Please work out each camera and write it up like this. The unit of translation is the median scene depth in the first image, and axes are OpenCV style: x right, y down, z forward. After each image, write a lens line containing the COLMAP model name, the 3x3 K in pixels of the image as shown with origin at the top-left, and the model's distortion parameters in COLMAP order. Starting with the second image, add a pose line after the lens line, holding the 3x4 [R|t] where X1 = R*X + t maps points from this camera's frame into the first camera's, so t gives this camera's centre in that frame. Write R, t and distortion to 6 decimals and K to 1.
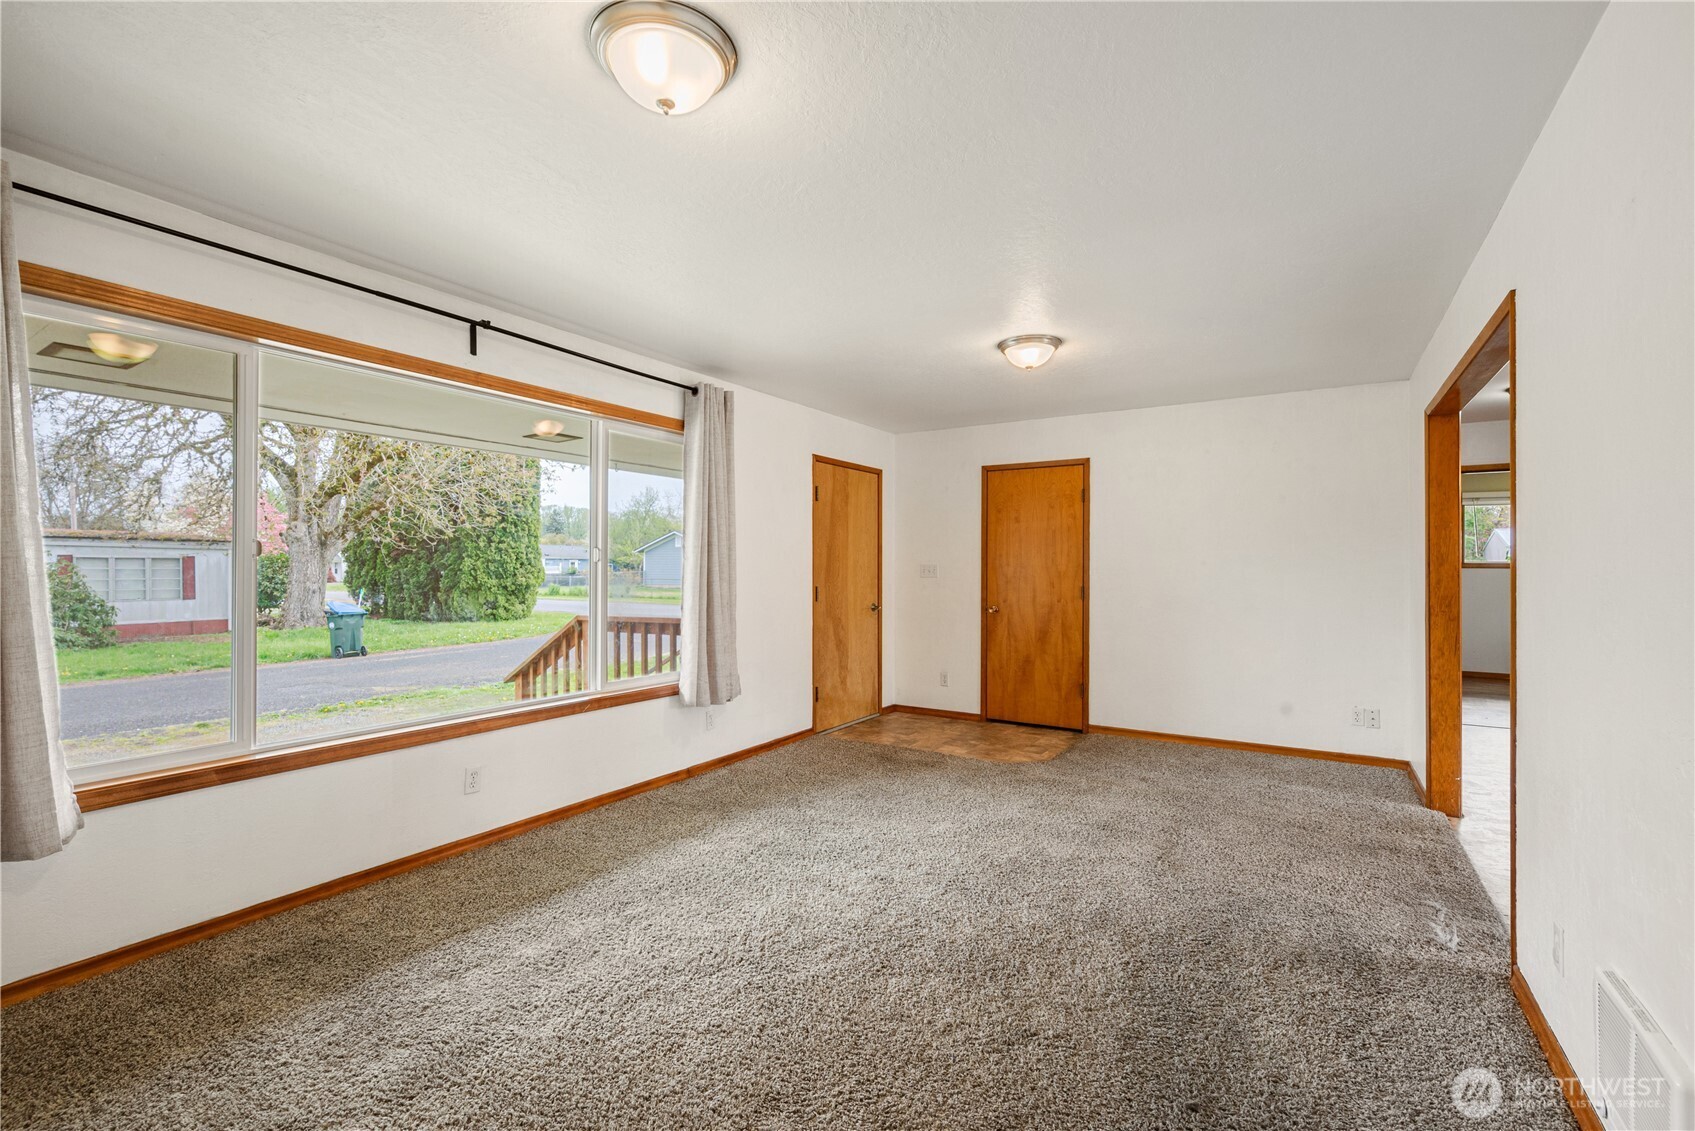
lens RADIAL K [[728.9, 0, 845.5], [0, 728.9, 568.3], [0, 0, 1]] dist [-0.000667, -0.000667]
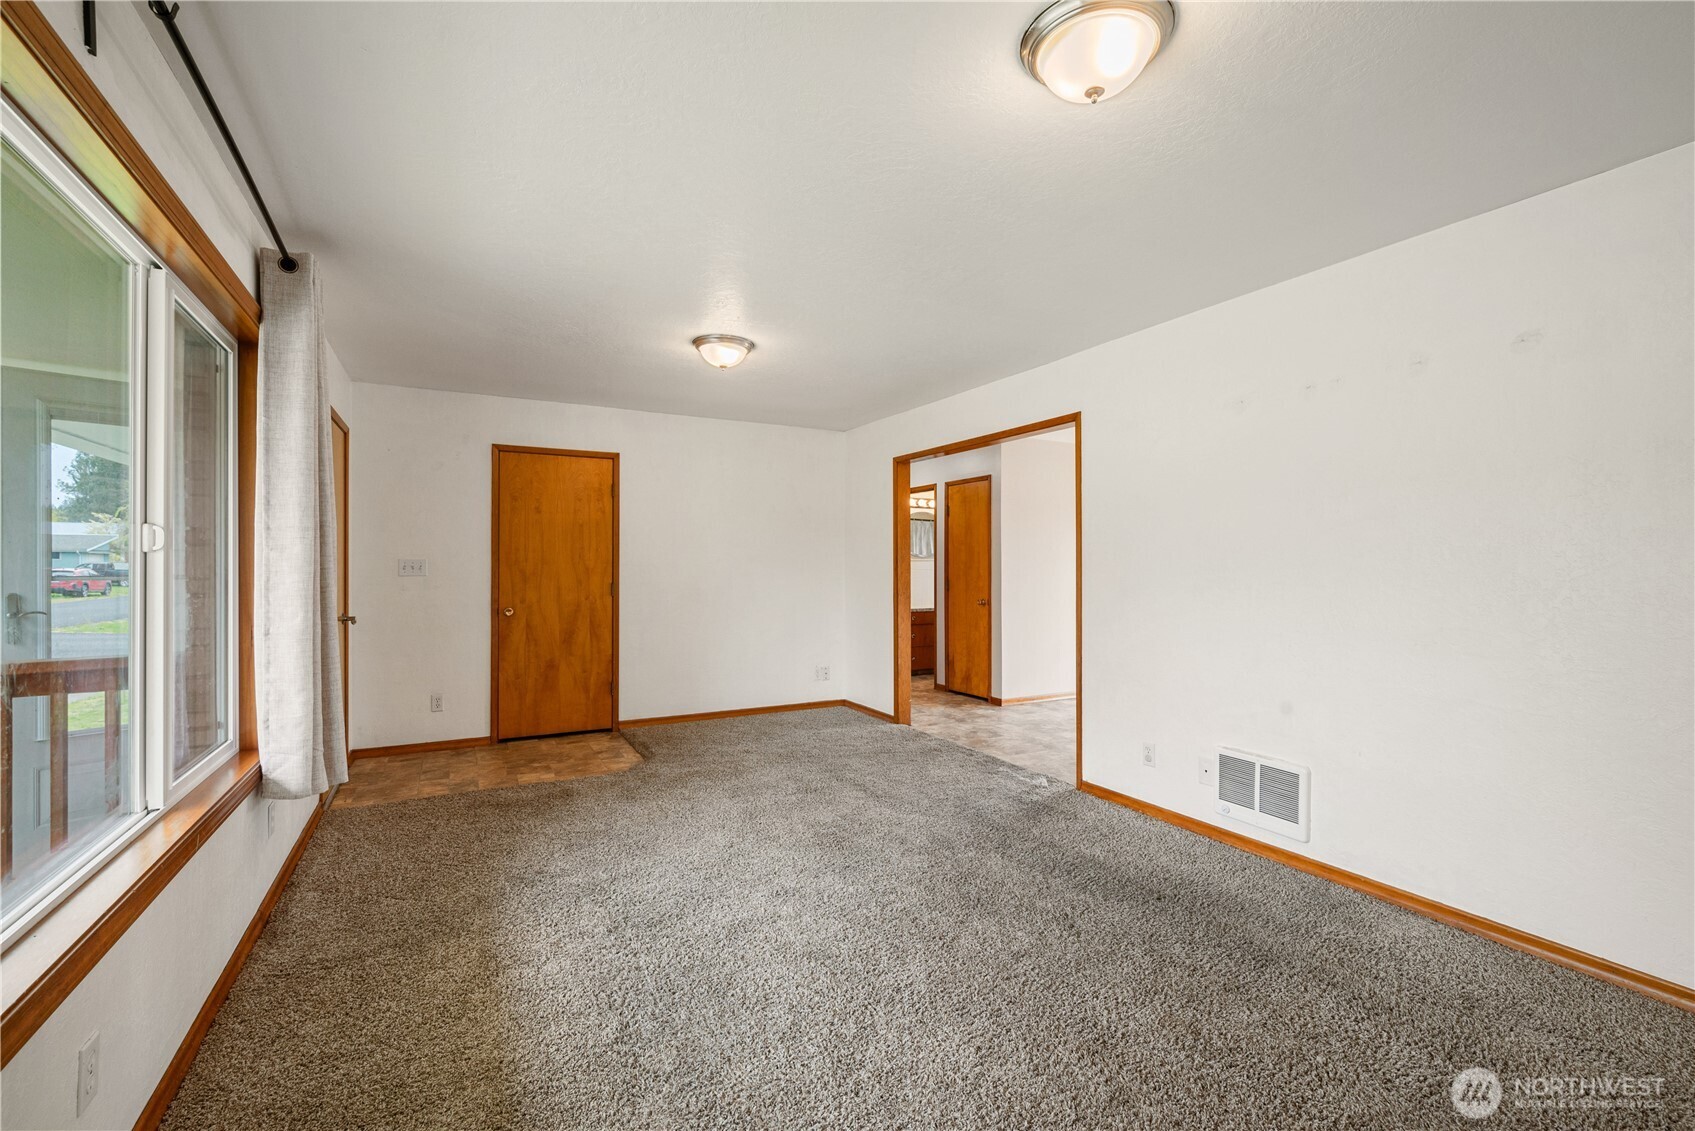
lens RADIAL K [[728.9, 0, 845.5], [0, 728.9, 568.3], [0, 0, 1]] dist [-0.000667, -0.000667]
pose [[0.490258, -0.005073, 0.871563, -0.381027], [-0.000056, 0.999983, 0.005852, -0.000228], [-0.871578, -0.002917, 0.490249, 0.243429]]
